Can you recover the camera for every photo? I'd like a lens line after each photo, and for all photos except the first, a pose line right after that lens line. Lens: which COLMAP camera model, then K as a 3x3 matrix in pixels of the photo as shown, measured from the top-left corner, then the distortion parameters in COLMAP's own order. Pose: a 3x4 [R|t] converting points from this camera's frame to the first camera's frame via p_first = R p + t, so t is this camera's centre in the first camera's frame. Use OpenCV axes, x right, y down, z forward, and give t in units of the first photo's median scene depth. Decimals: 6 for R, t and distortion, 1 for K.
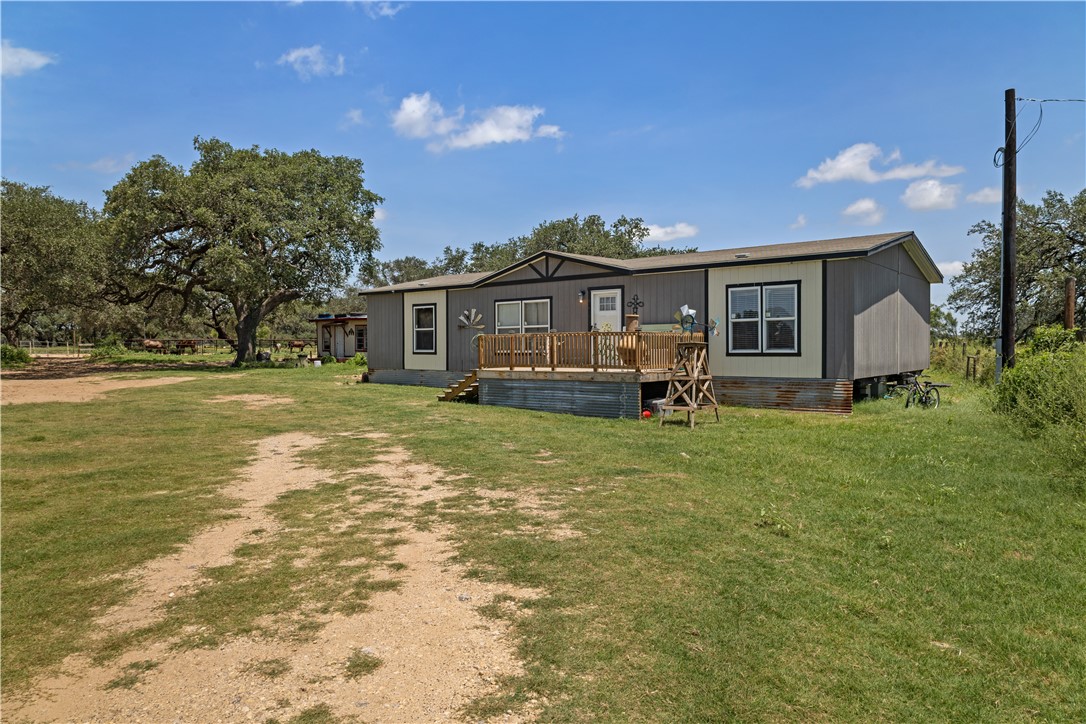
lens RADIAL K [[703.8, 0, 541.3], [0, 703.8, 354.1], [0, 0, 1]] dist [0.009717, 0.003506]
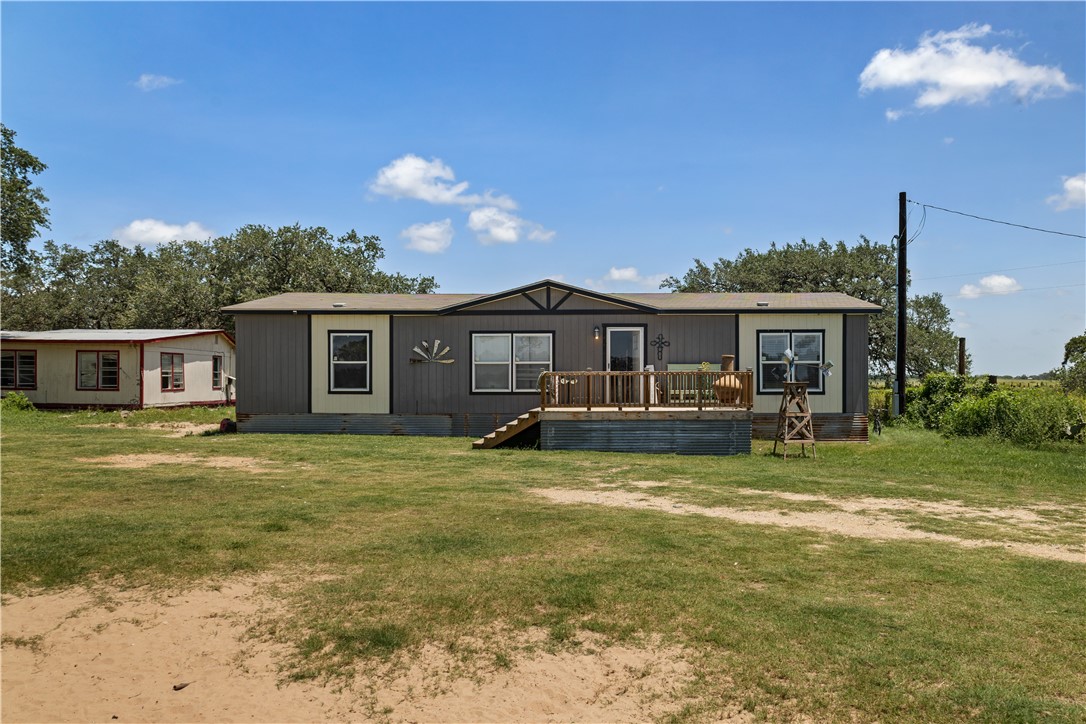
lens RADIAL K [[776.2, 0, 601.3], [0, 776.2, 393.7], [0, 0, 1]] dist [0.020671, -0.008729]
pose [[0.794979, -0.002482, 0.606631, -0.633273], [0.002215, 0.999997, 0.001189, -0.000599], [-0.606632, 0.000398, 0.794982, 0.175815]]
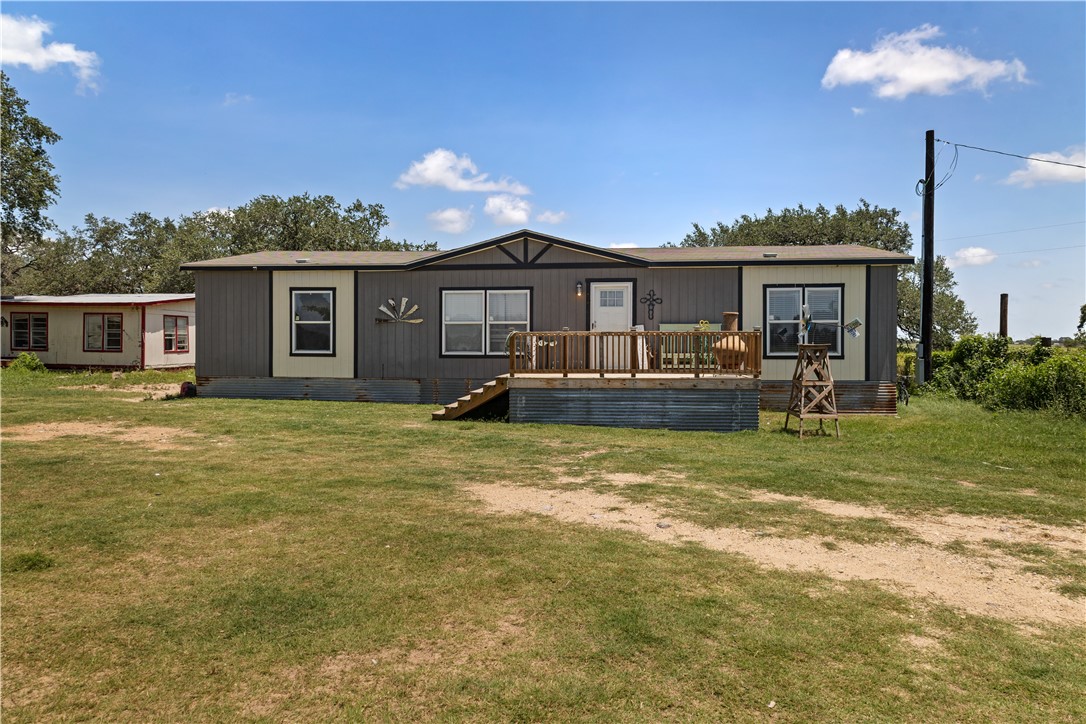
lens RADIAL K [[703.8, 0, 544.3], [0, 703.8, 358.4], [0, 0, 1]] dist [0.009717, 0.003506]
pose [[0.844184, -0.001051, 0.536053, -0.476538], [-0.001264, 0.999991, 0.003951, -0.001366], [-0.536052, -0.004012, 0.844175, 0.336113]]
